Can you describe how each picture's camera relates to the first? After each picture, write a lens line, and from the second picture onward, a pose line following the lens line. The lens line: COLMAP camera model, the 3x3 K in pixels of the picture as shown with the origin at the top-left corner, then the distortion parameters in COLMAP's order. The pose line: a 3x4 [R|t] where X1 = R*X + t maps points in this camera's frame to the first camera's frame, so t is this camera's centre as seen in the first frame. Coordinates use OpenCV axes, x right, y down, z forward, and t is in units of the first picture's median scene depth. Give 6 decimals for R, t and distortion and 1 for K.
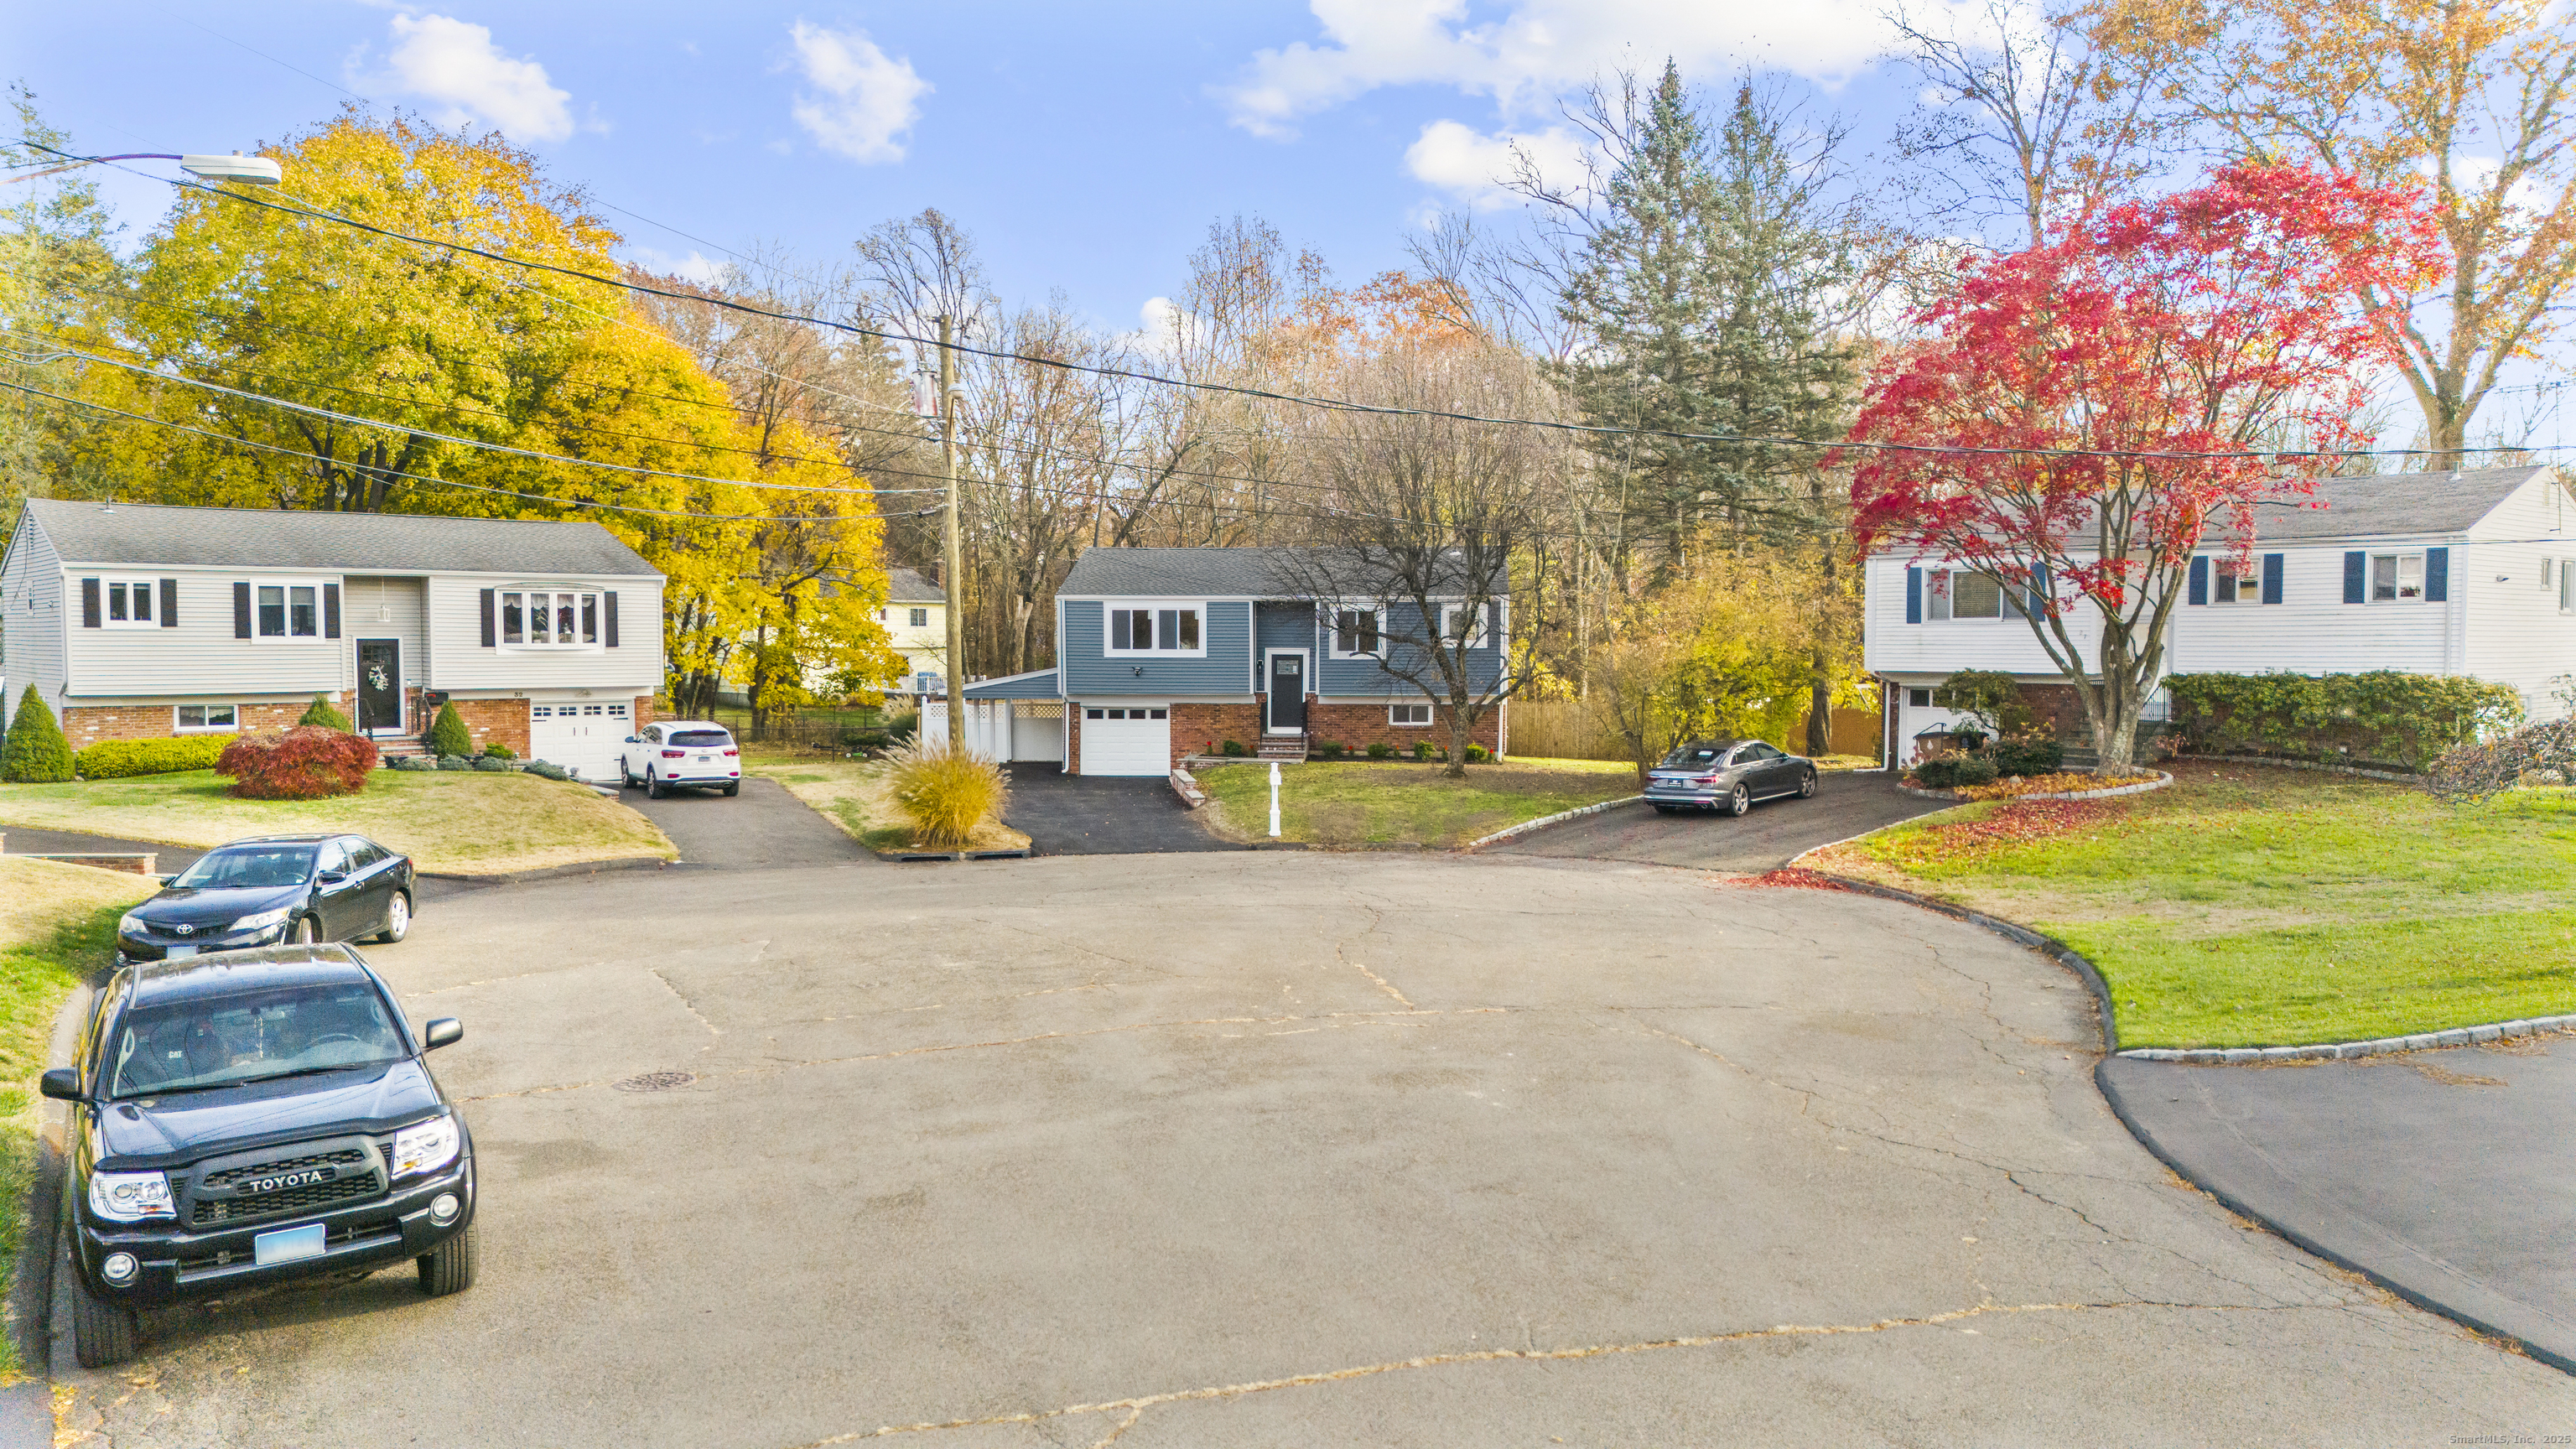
lens RADIAL K [[1901.8, 0, 1285.4], [0, 1901.8, 737.0], [0, 0, 1]] dist [0.082433, -0.092887]
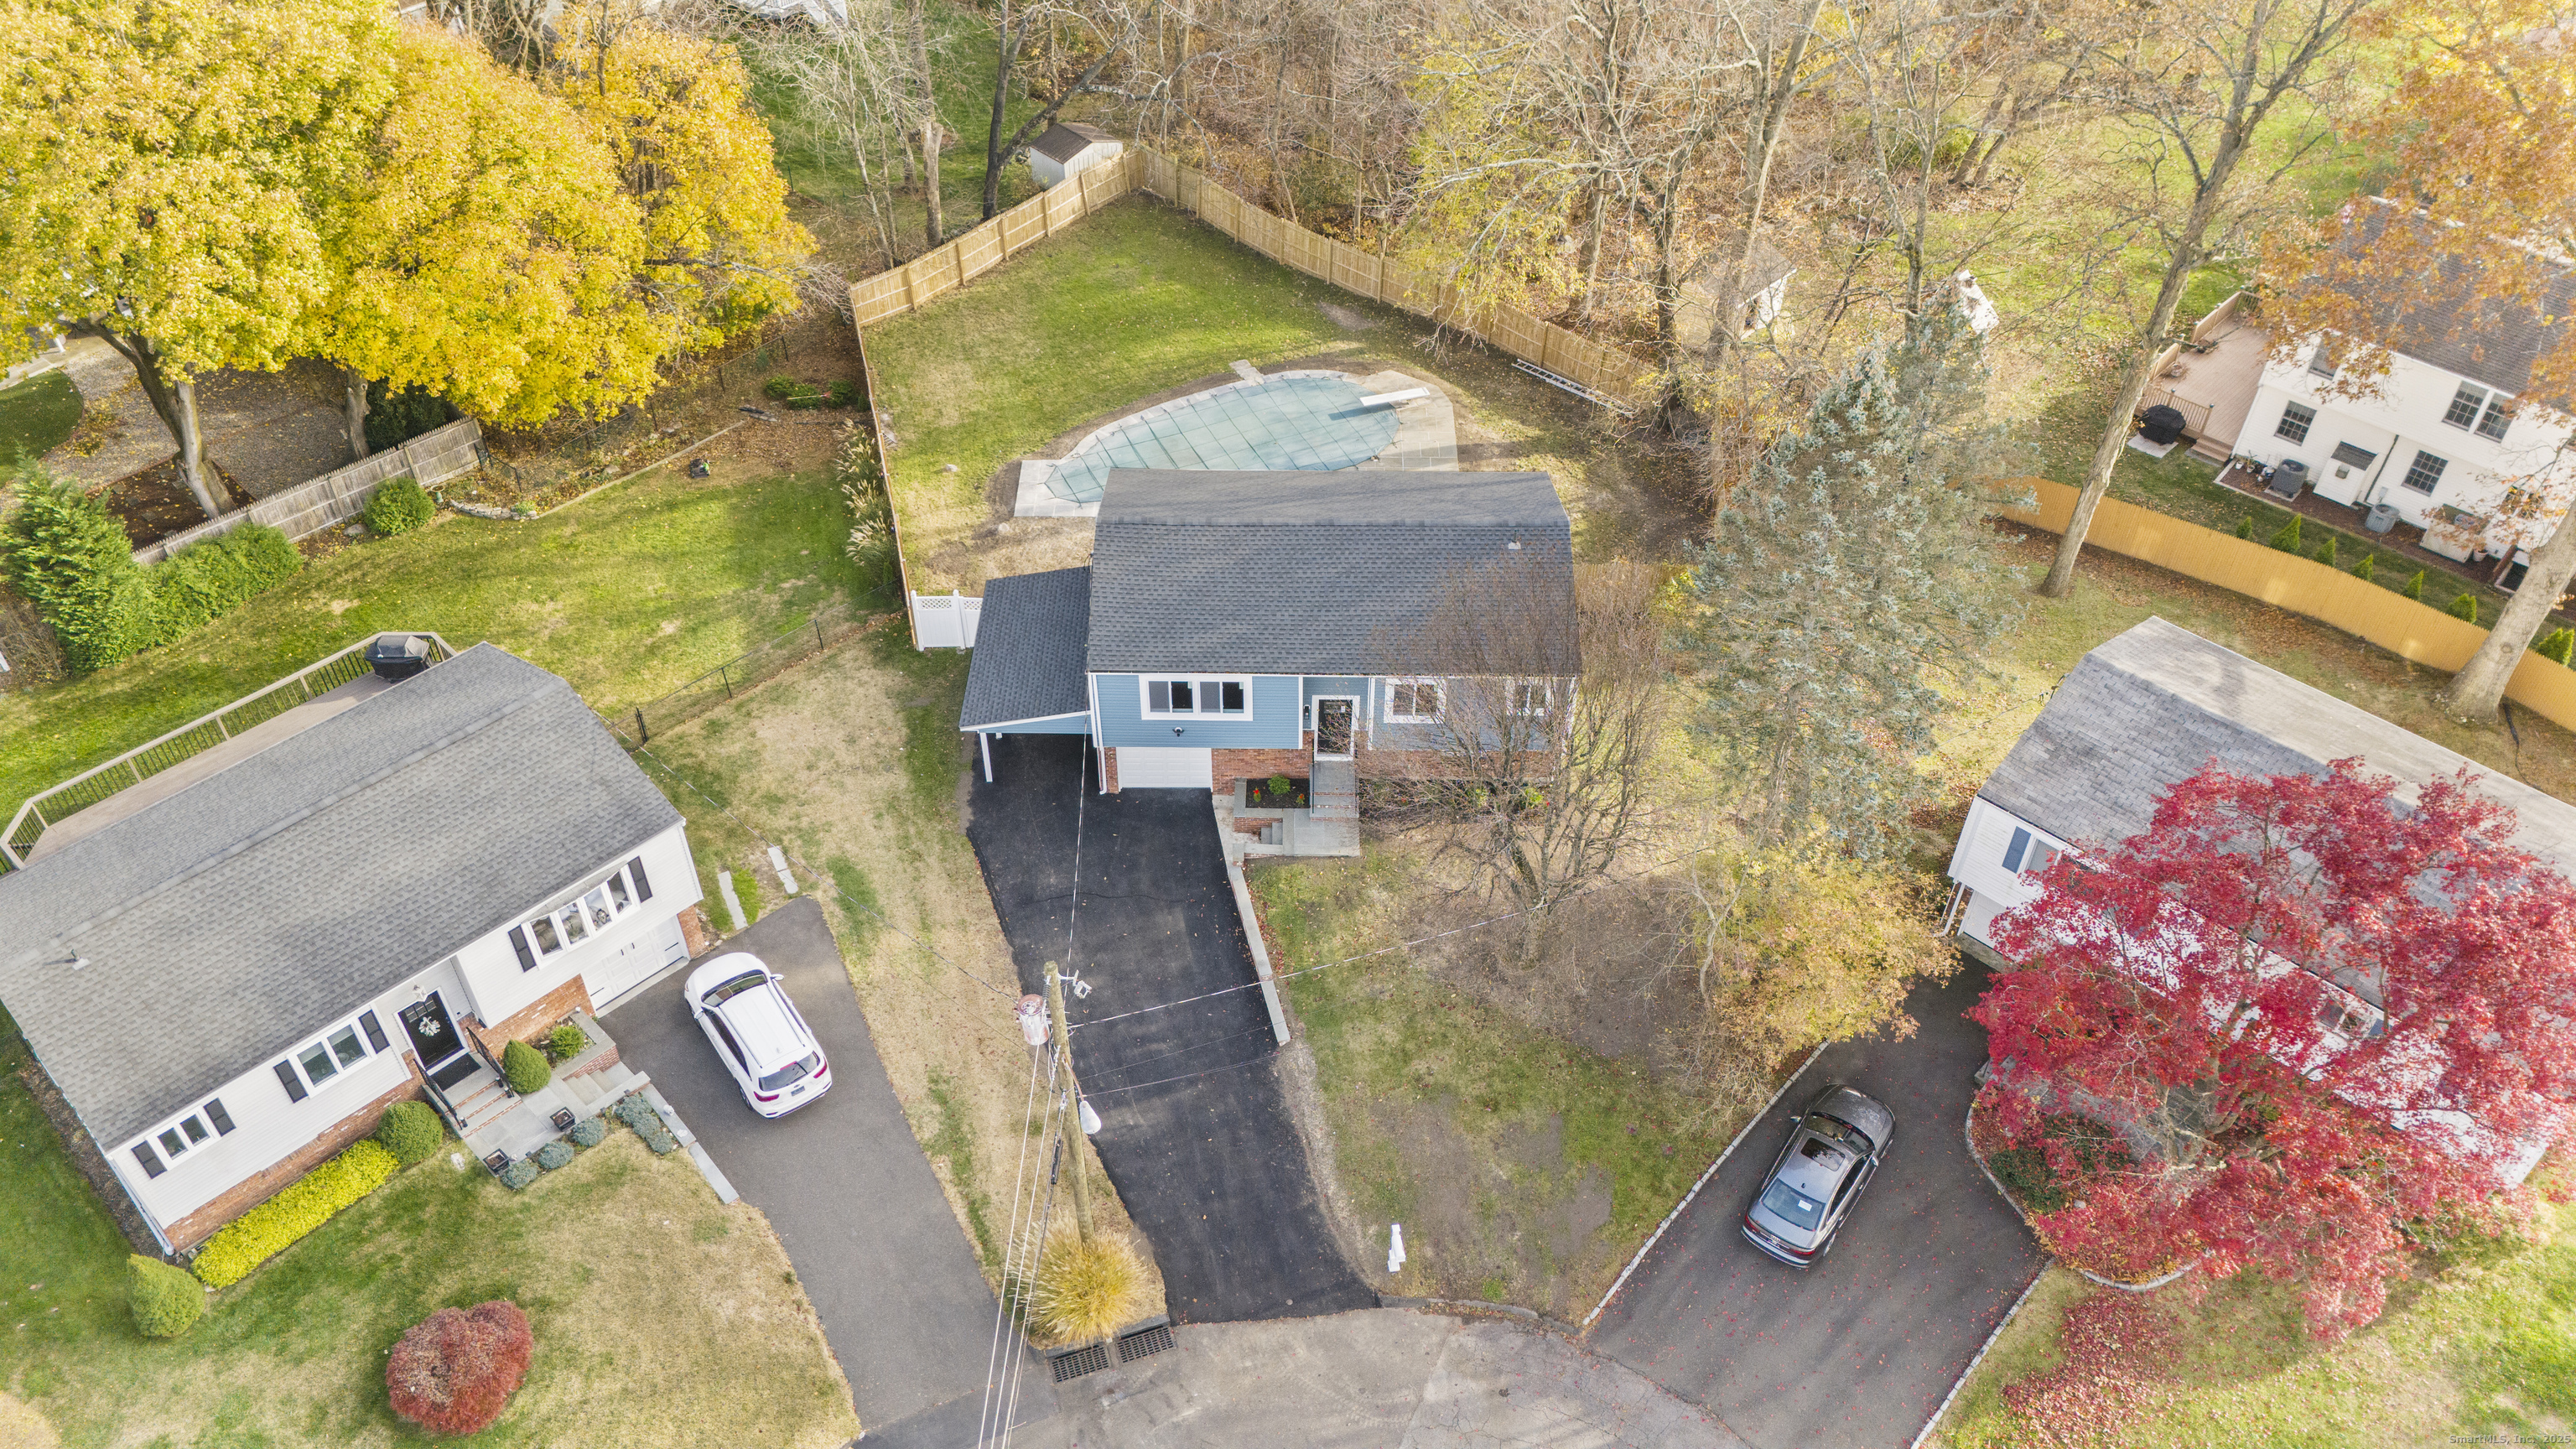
lens RADIAL K [[1901.8, 0, 1285.4], [0, 1901.8, 737.0], [0, 0, 1]] dist [0.082433, -0.092887]
pose [[0.996140, -0.058961, 0.065026, -0.086426], [0.001789, 0.754292, 0.656536, -0.648162], [-0.087759, -0.653886, 0.751486, 0.287869]]
